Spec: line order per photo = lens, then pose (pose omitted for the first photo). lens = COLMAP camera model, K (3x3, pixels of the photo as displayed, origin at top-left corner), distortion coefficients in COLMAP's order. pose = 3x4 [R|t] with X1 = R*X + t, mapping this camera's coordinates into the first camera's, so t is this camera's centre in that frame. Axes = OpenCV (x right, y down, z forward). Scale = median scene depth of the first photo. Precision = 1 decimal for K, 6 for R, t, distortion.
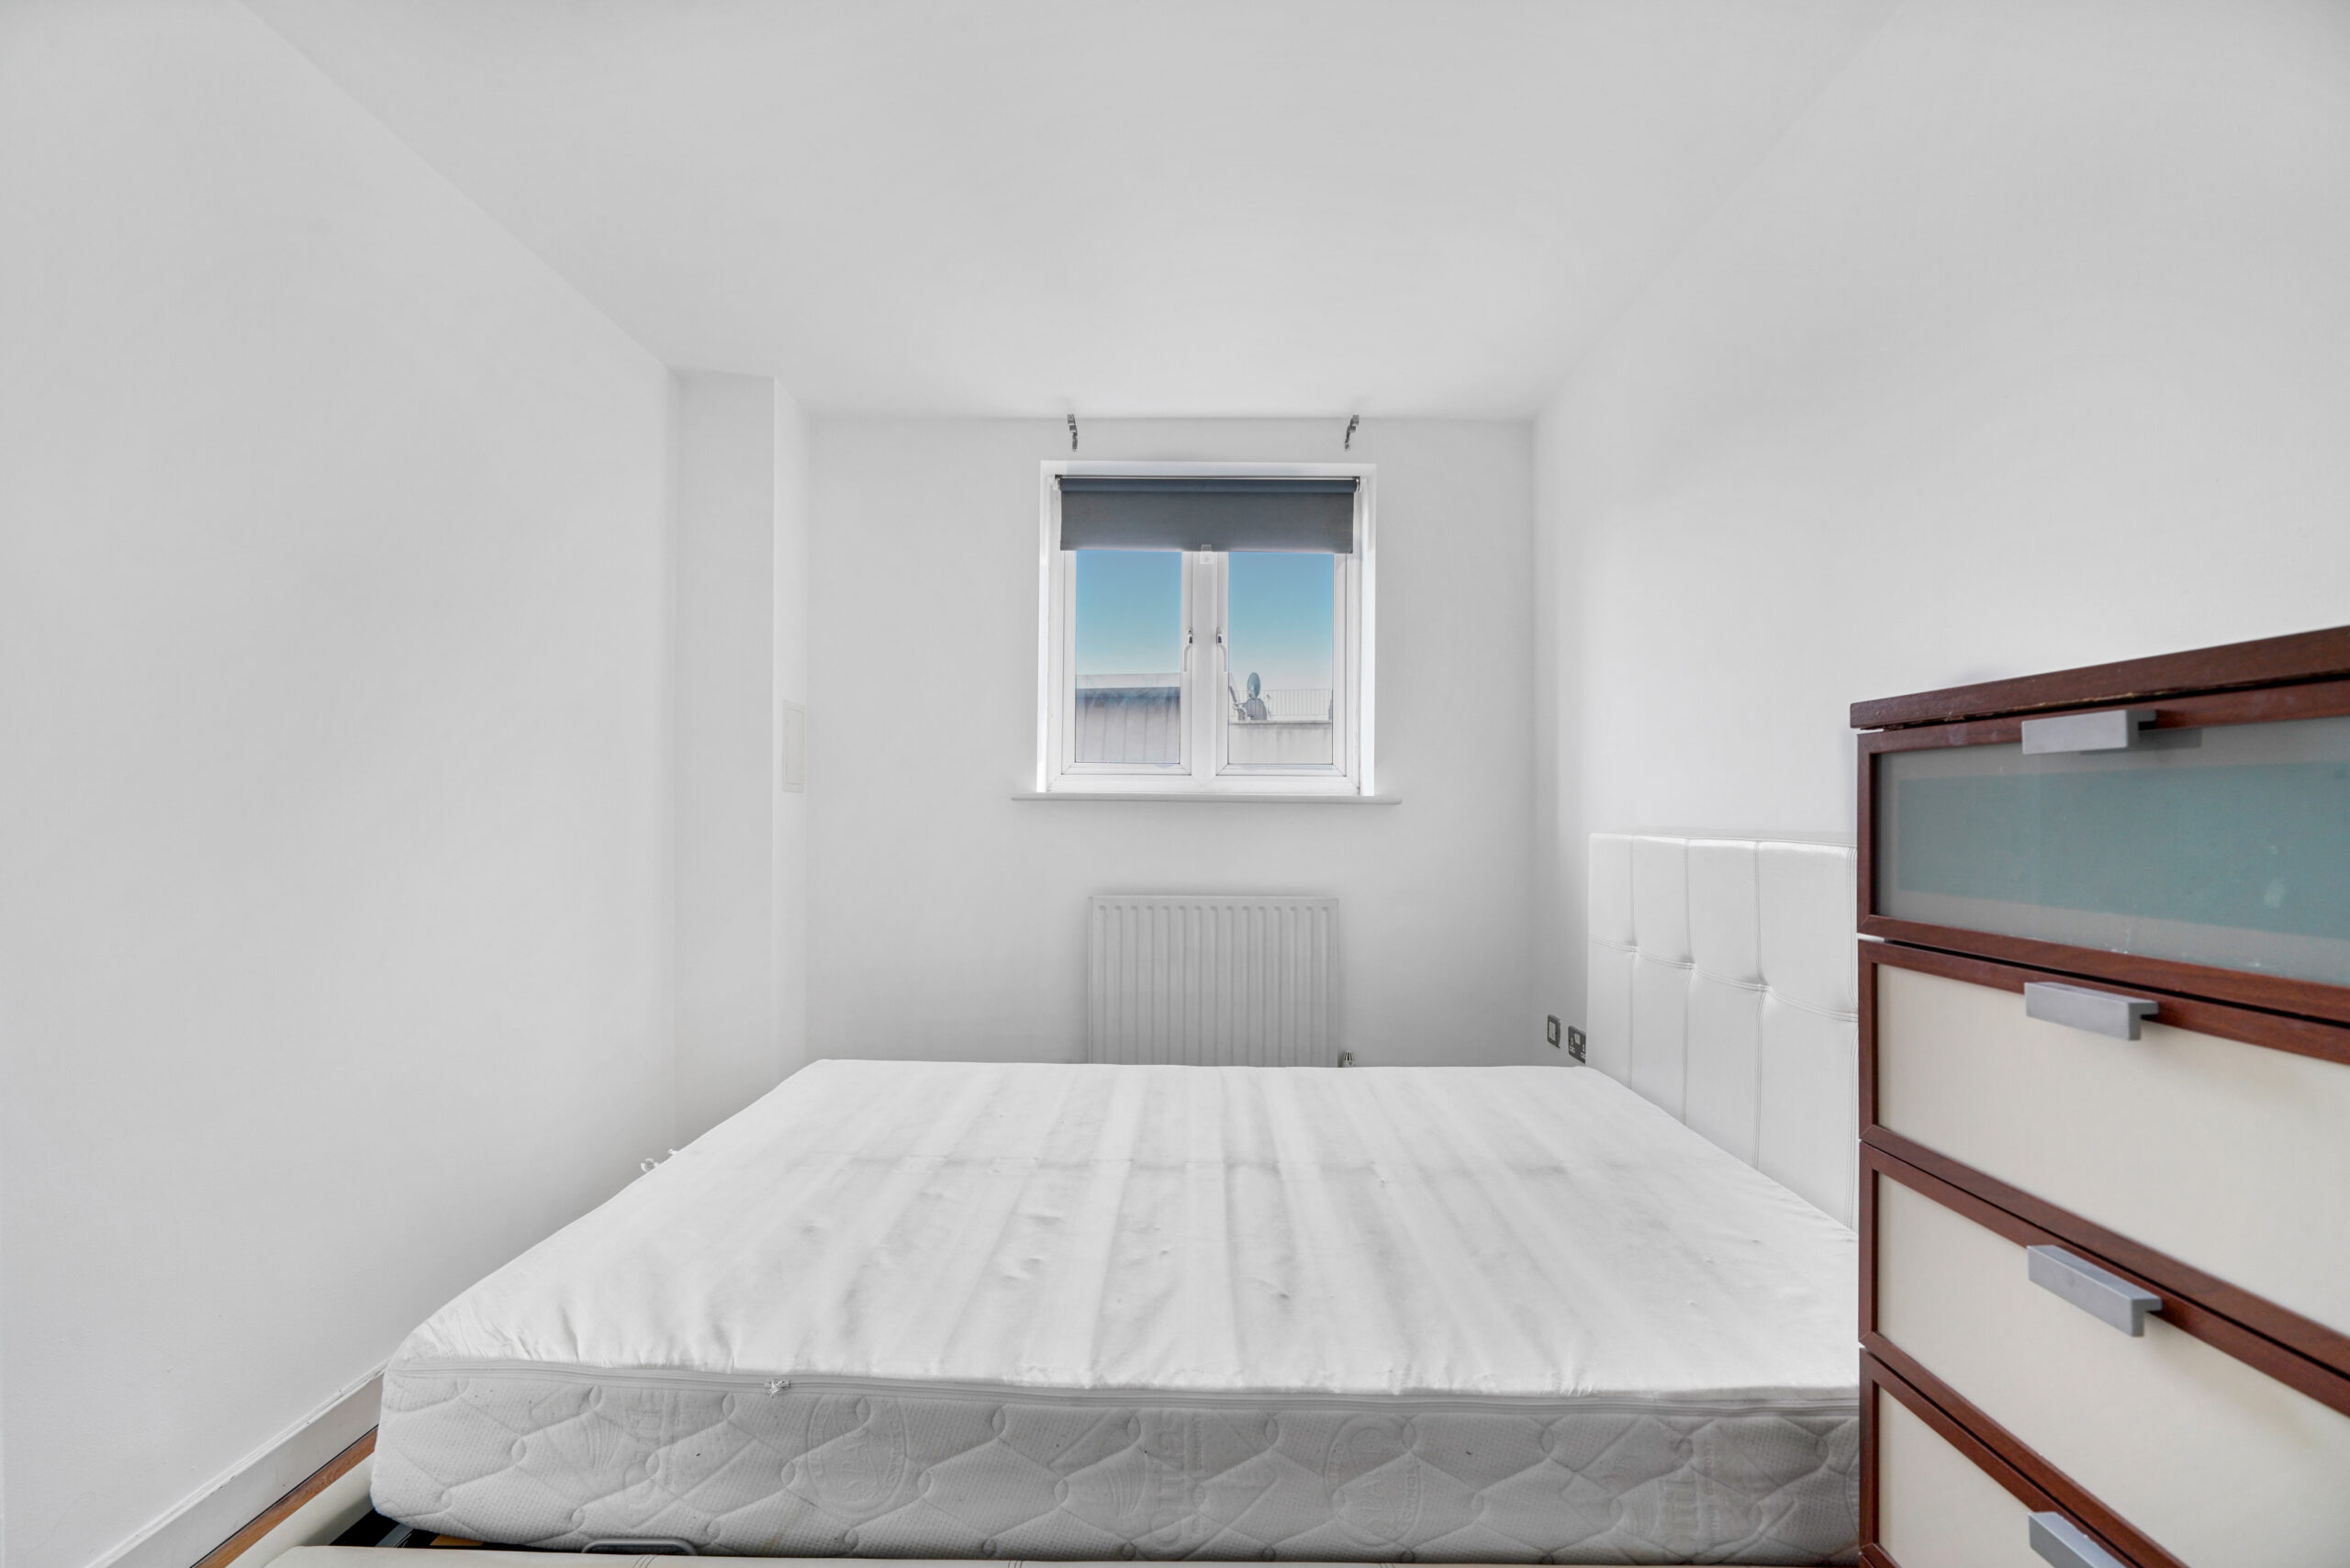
lens RADIAL K [[959.3, 0, 1181.1], [0, 959.3, 812.2], [0, 0, 1]] dist [-0.000133, 0.000033]
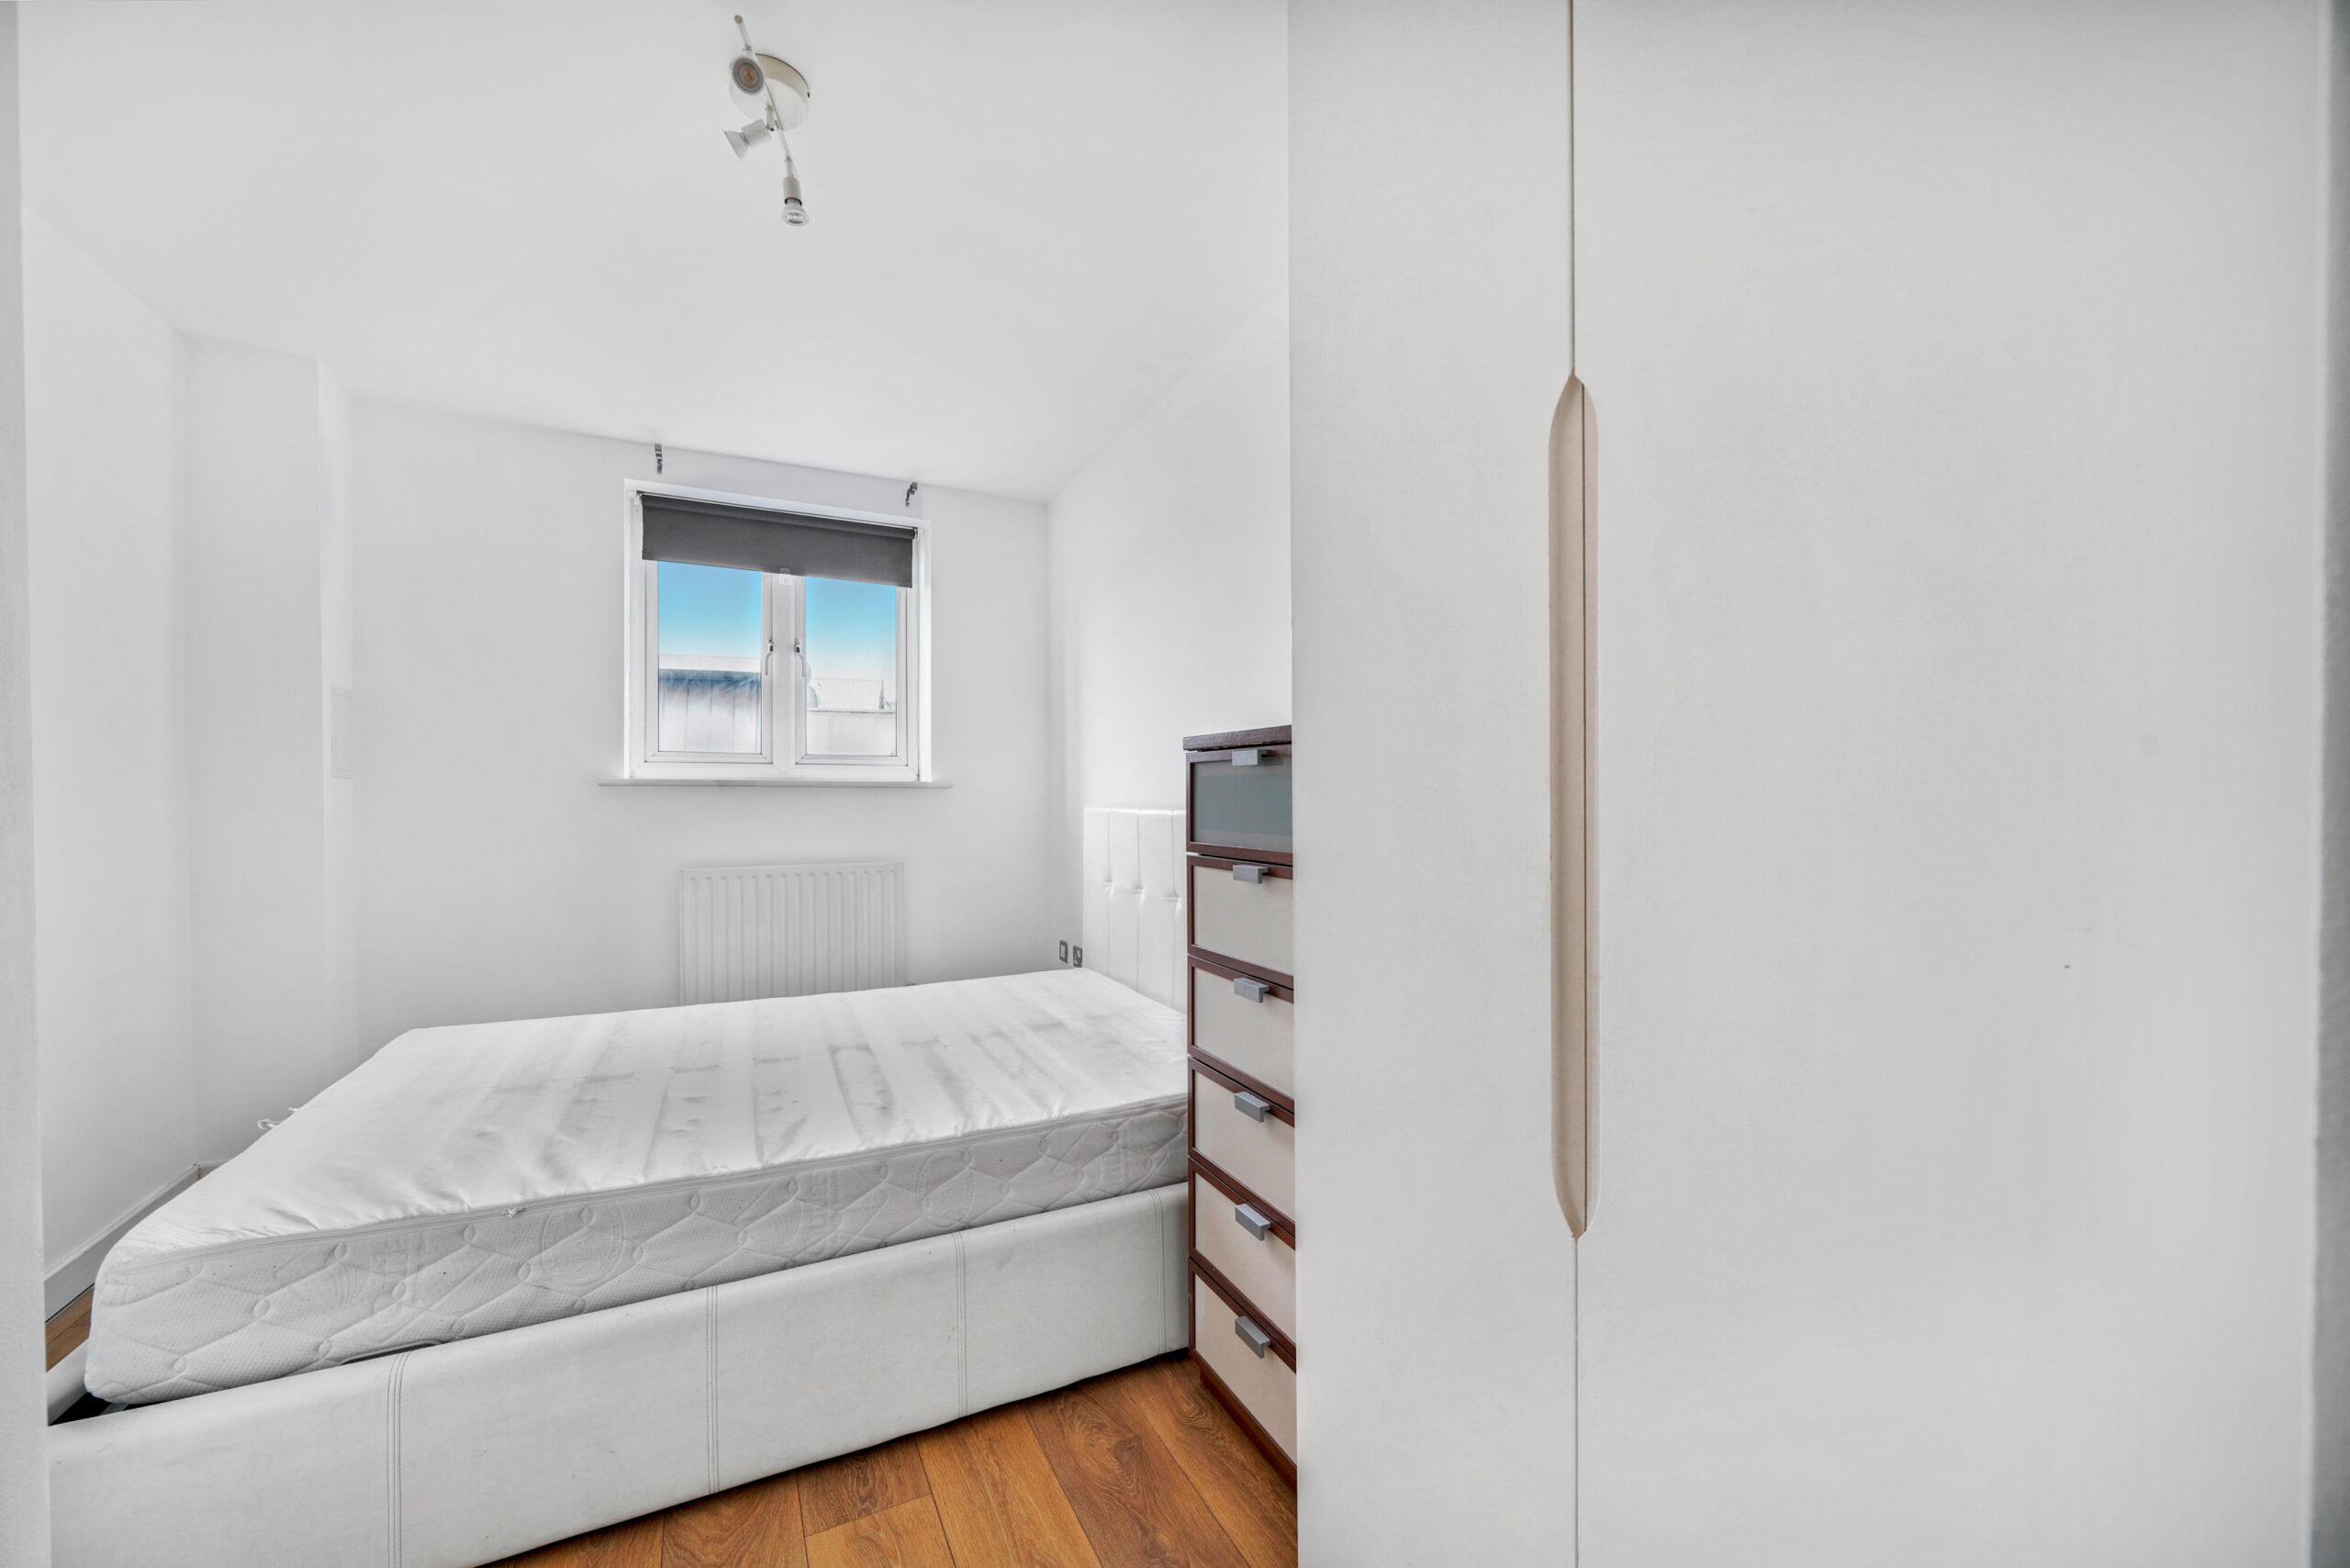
lens RADIAL K [[880.4, 0, 1165.0], [0, 880.4, 790.9], [0, 0, 1]] dist [-0.007845, 0.000424]
pose [[0.892213, -0.005299, 0.451583, -0.146584], [0.007280, 0.999970, -0.002649, 0.001970], [-0.451556, 0.005651, 0.892225, -0.543630]]
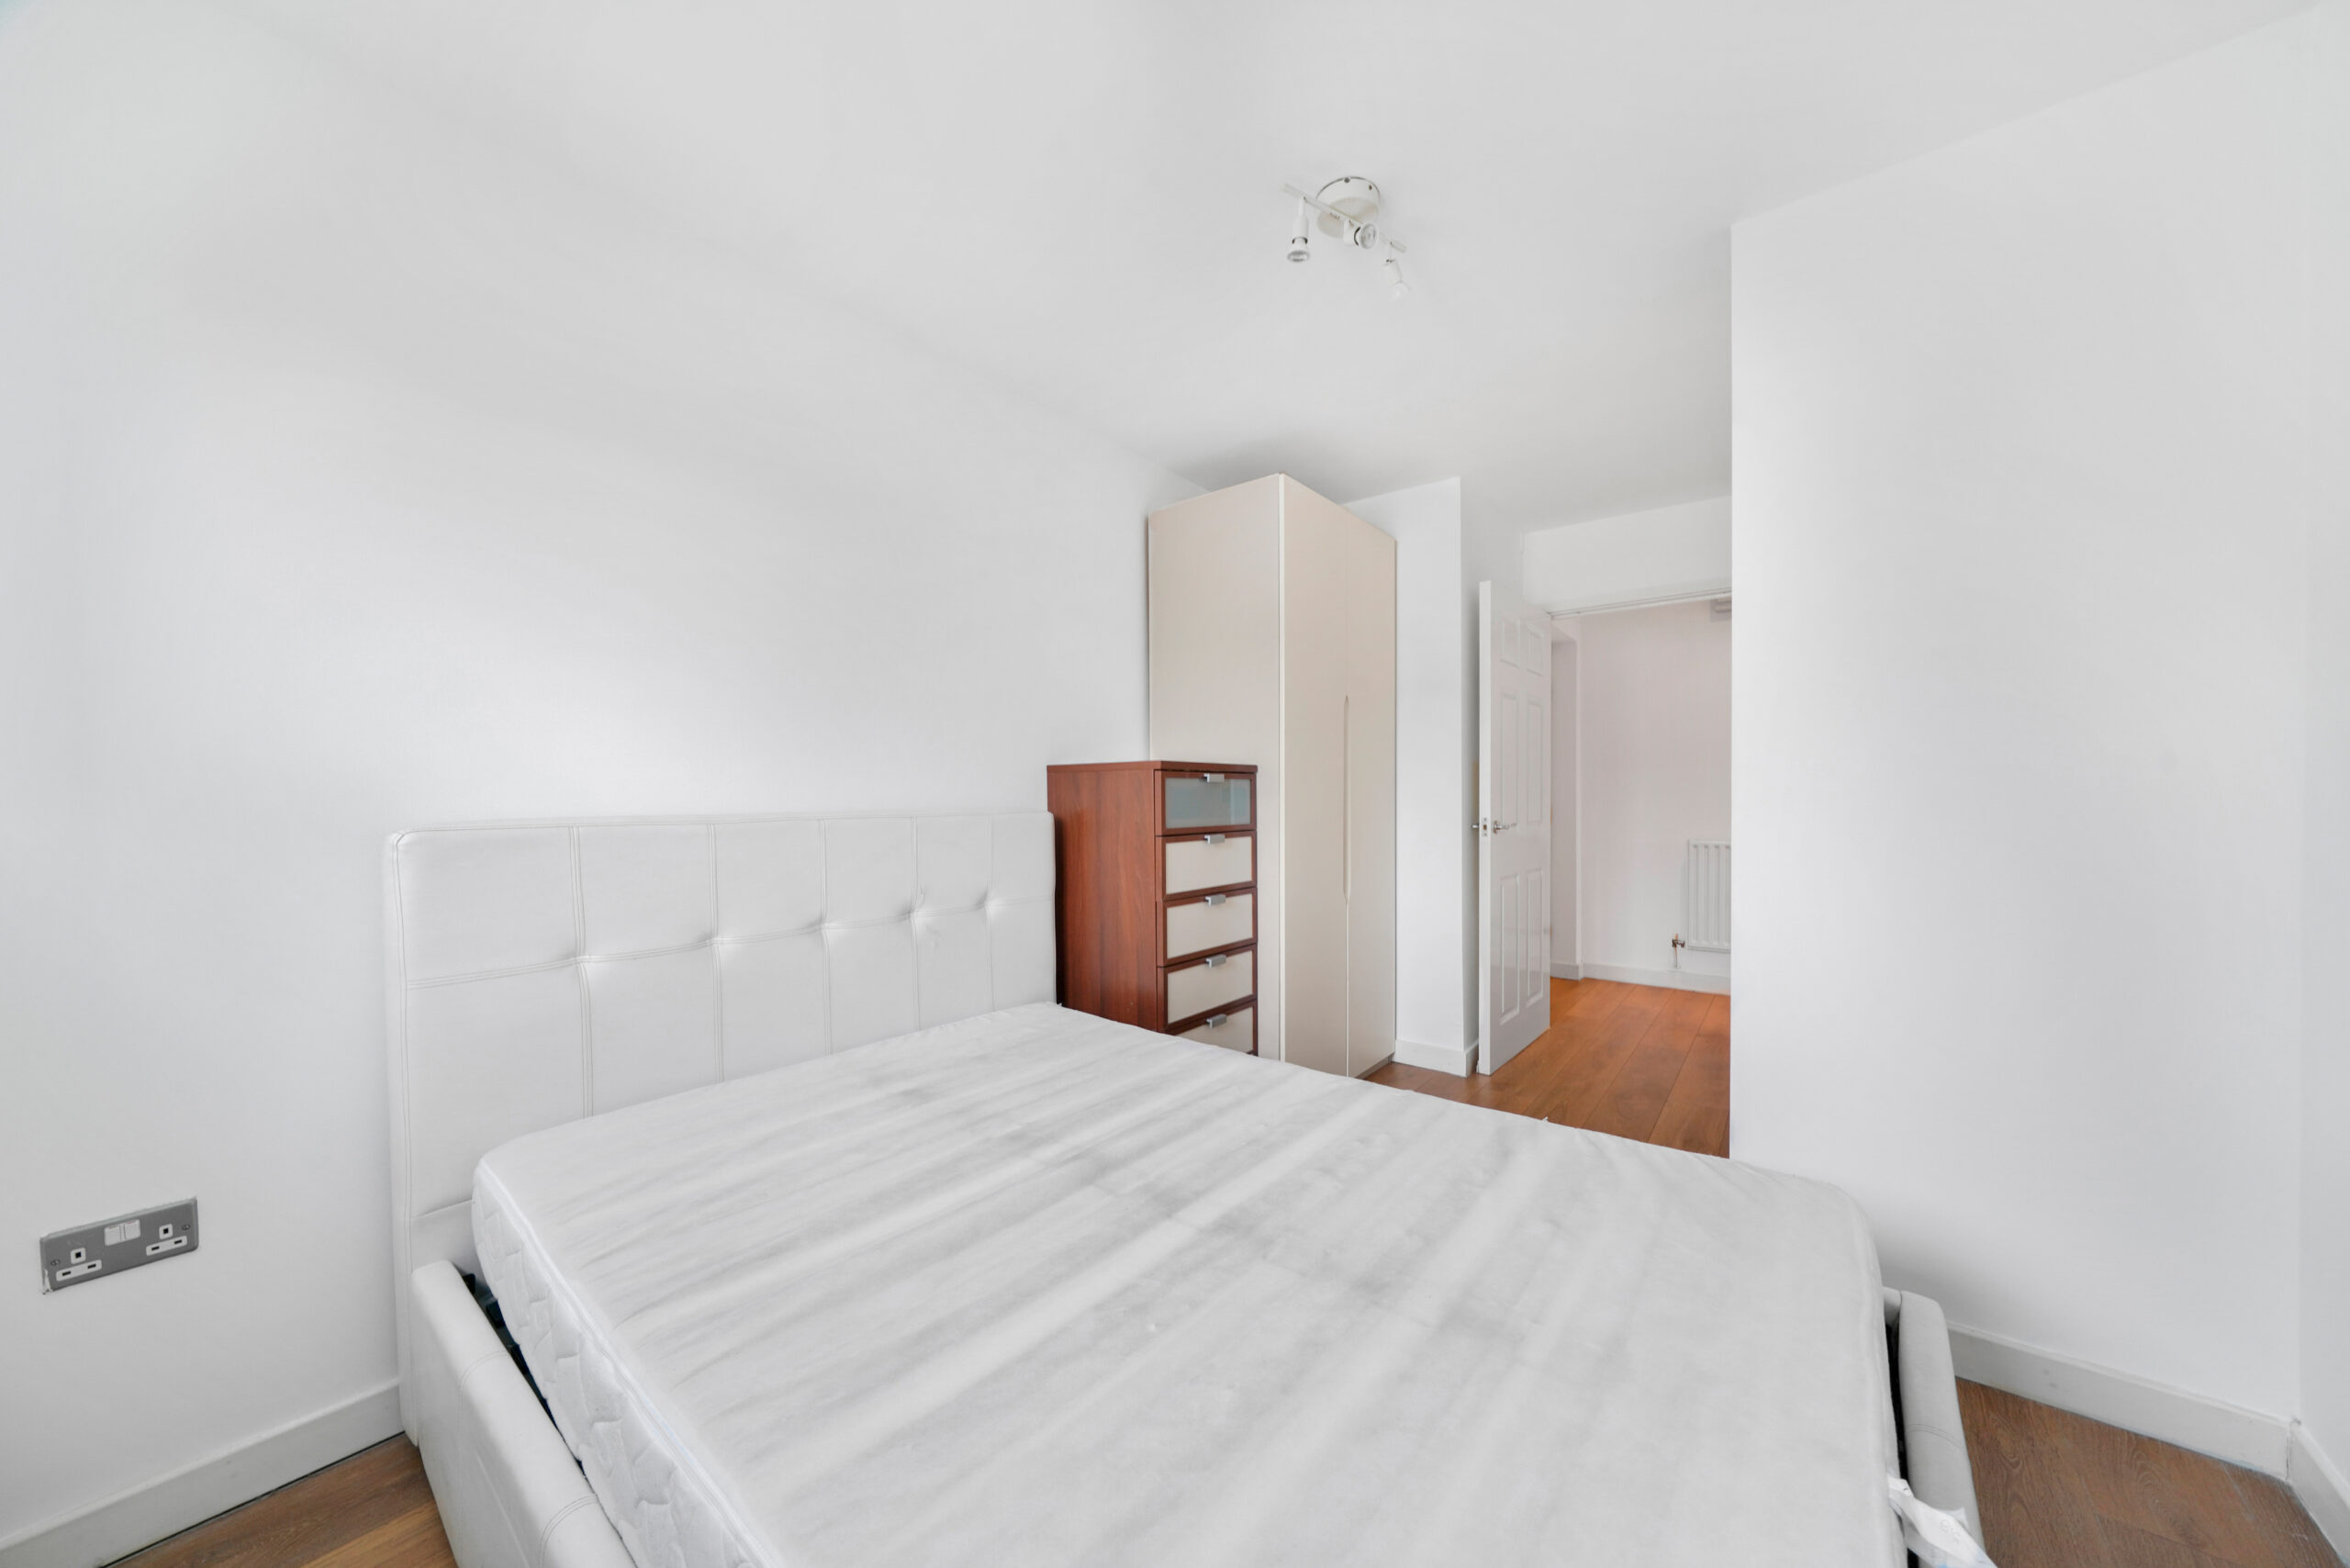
lens RADIAL K [[838.1, 0, 1156.3], [0, 838.1, 789.5], [0, 0, 1]] dist [-0.010175, 0.000131]
pose [[-0.767893, 0.003952, 0.640566, -0.827302], [0.001992, 0.999991, -0.003781, -0.006818], [-0.640575, -0.001627, -0.767894, 2.545882]]
